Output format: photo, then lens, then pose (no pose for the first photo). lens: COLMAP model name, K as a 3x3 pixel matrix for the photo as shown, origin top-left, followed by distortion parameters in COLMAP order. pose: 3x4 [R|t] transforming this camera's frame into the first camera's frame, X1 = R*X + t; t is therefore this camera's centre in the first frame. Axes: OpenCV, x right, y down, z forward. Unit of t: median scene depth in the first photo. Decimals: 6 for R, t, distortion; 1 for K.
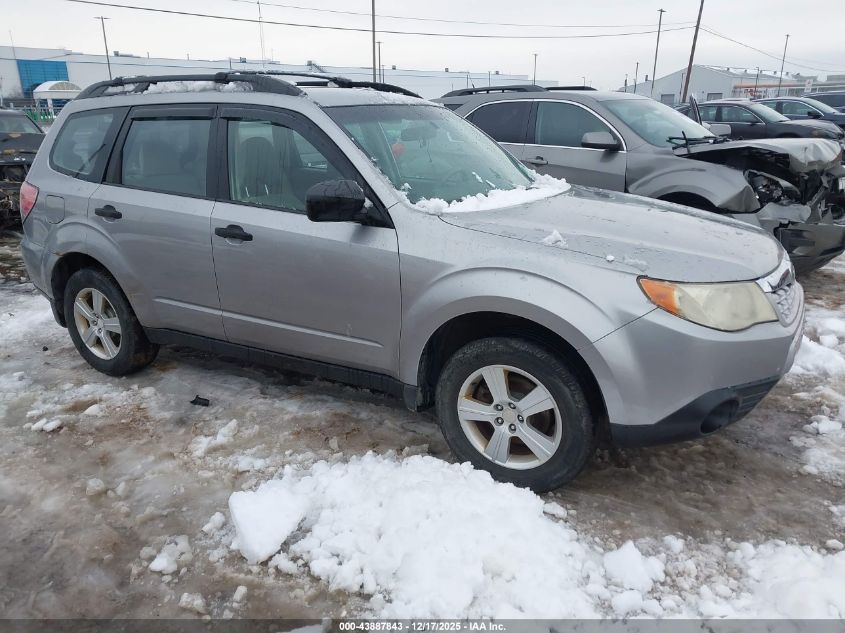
lens RADIAL K [[678.2, 0, 422.5], [0, 678.2, 316.5], [0, 0, 1]] dist [0.009336, -0.016911]
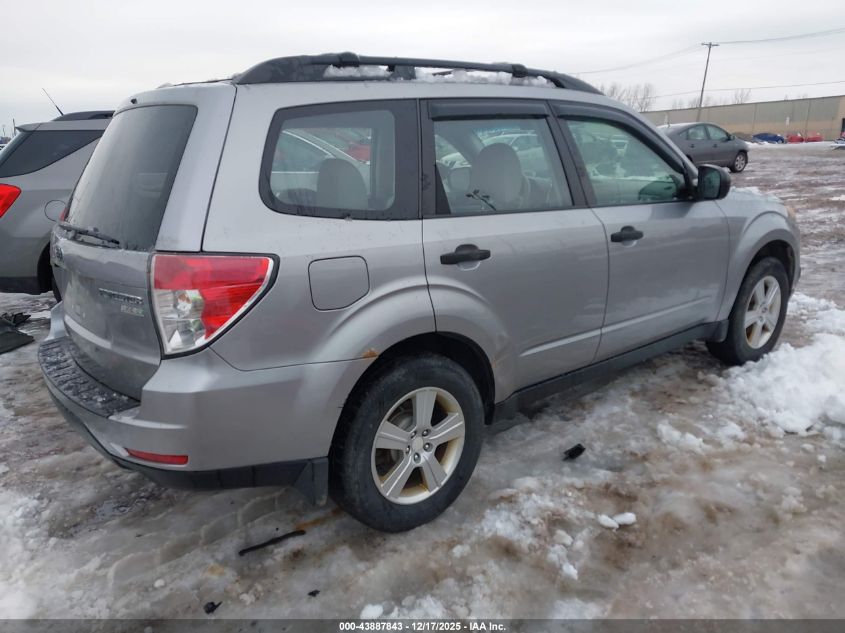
lens RADIAL K [[678.2, 0, 422.5], [0, 678.2, 316.5], [0, 0, 1]] dist [0.009336, -0.016911]
pose [[0.323185, -0.233260, 0.917138, -1.156158], [0.303770, 0.943430, 0.132903, -0.208328], [-0.896256, 0.235647, 0.375759, 0.847342]]
